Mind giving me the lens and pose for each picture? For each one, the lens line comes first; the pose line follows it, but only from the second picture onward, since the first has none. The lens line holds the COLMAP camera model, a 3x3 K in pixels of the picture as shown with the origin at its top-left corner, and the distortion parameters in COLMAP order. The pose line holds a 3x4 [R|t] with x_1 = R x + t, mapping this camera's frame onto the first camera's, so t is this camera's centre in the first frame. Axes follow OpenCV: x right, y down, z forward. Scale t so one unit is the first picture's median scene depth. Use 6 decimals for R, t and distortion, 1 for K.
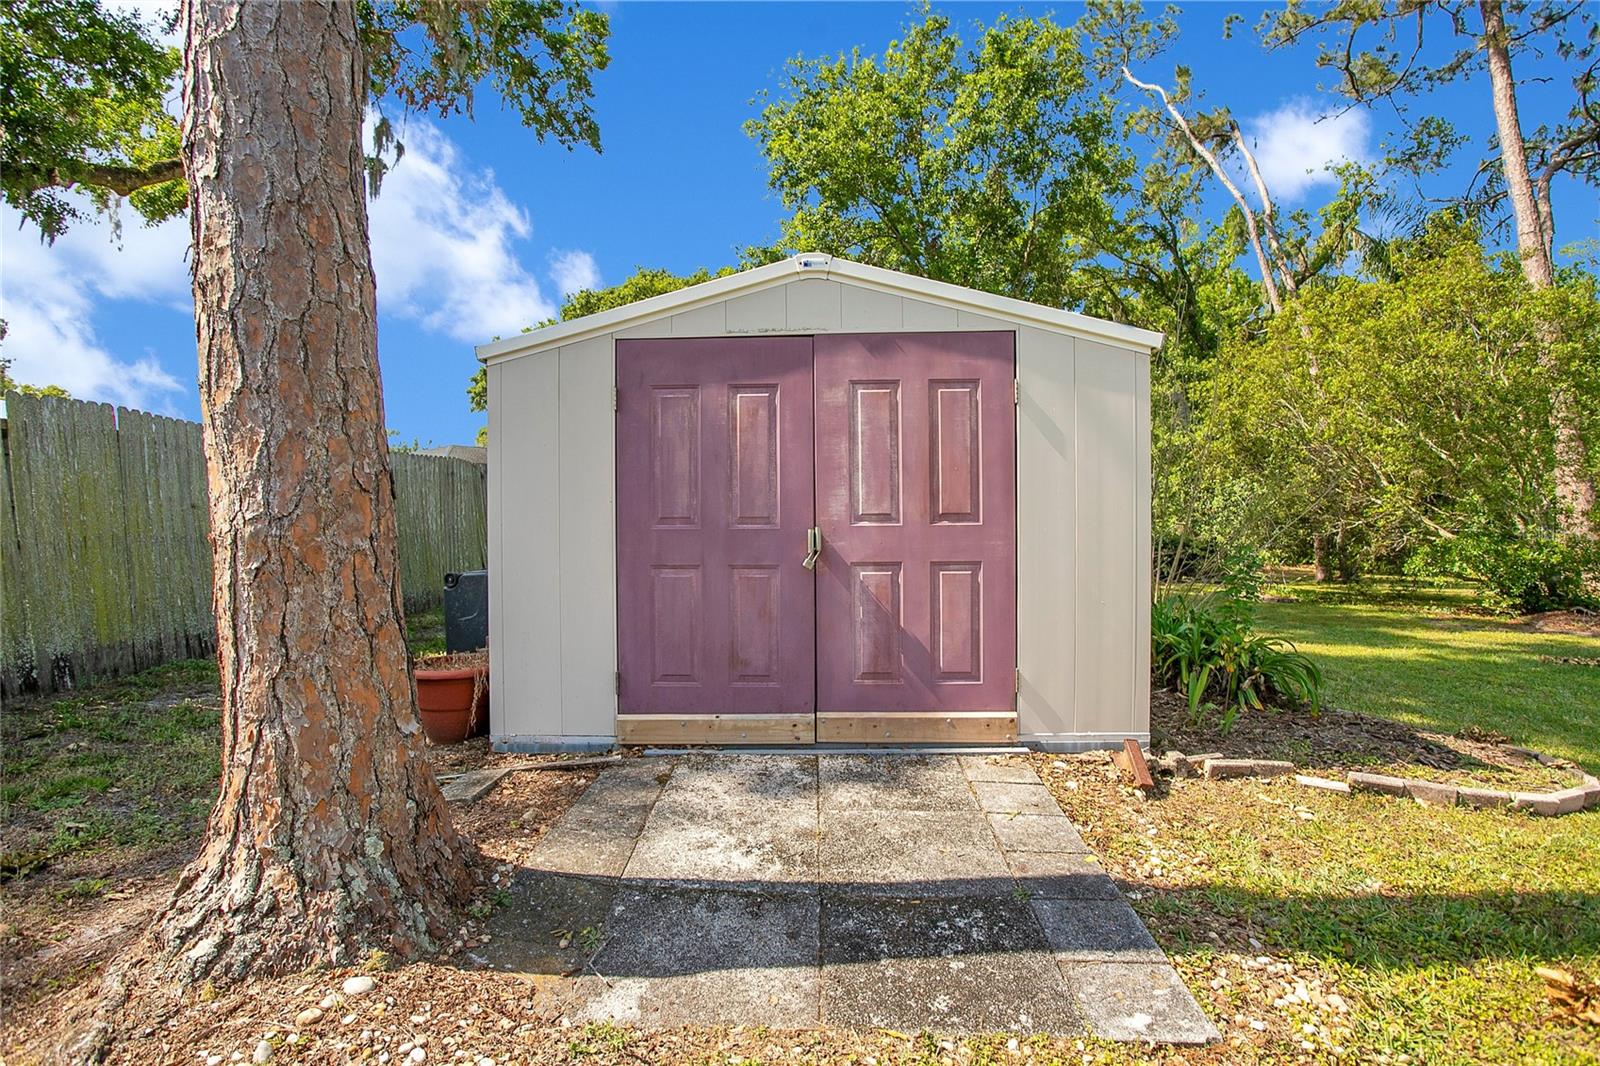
lens RADIAL K [[837.8, 0, 800.0], [0, 837.8, 533.0], [0, 0, 1]] dist [-0.064630, 0.027883]
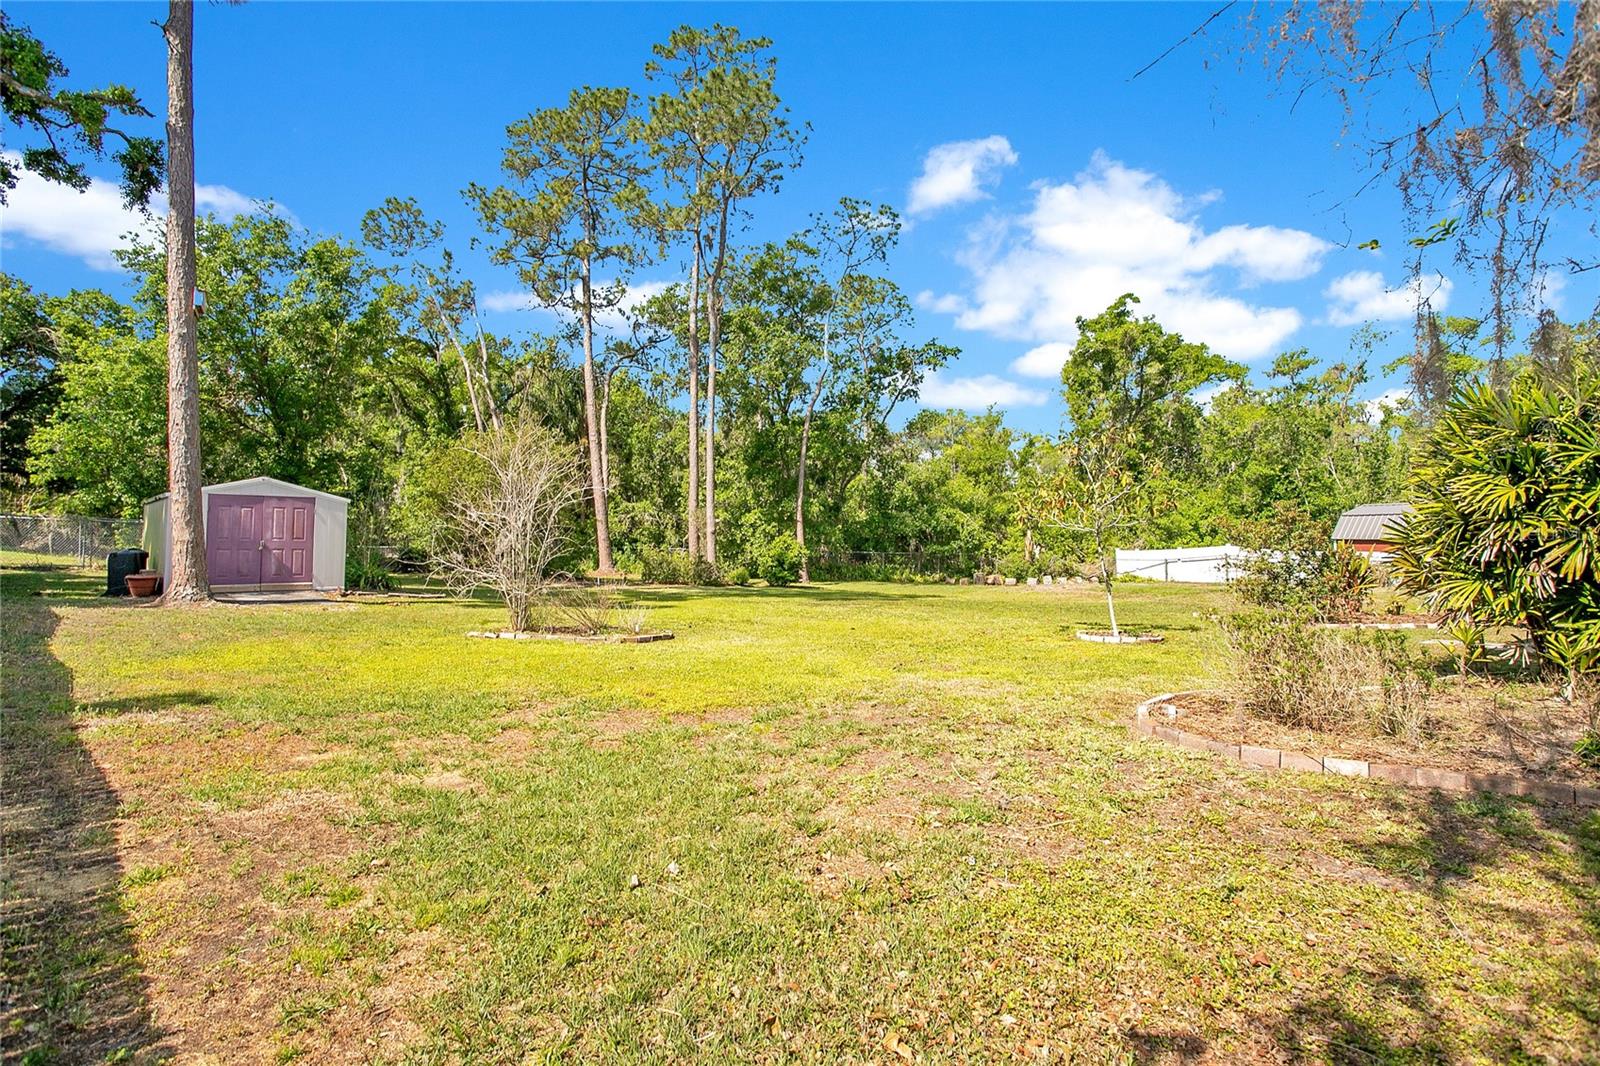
lens RADIAL K [[837.8, 0, 800.0], [0, 837.8, 533.0], [0, 0, 1]] dist [-0.064630, 0.027883]
pose [[0.709816, 0.026447, 0.703890, -0.971392], [-0.018979, 0.999650, -0.018421, -0.019044], [-0.704131, -0.000284, 0.710070, -3.878668]]
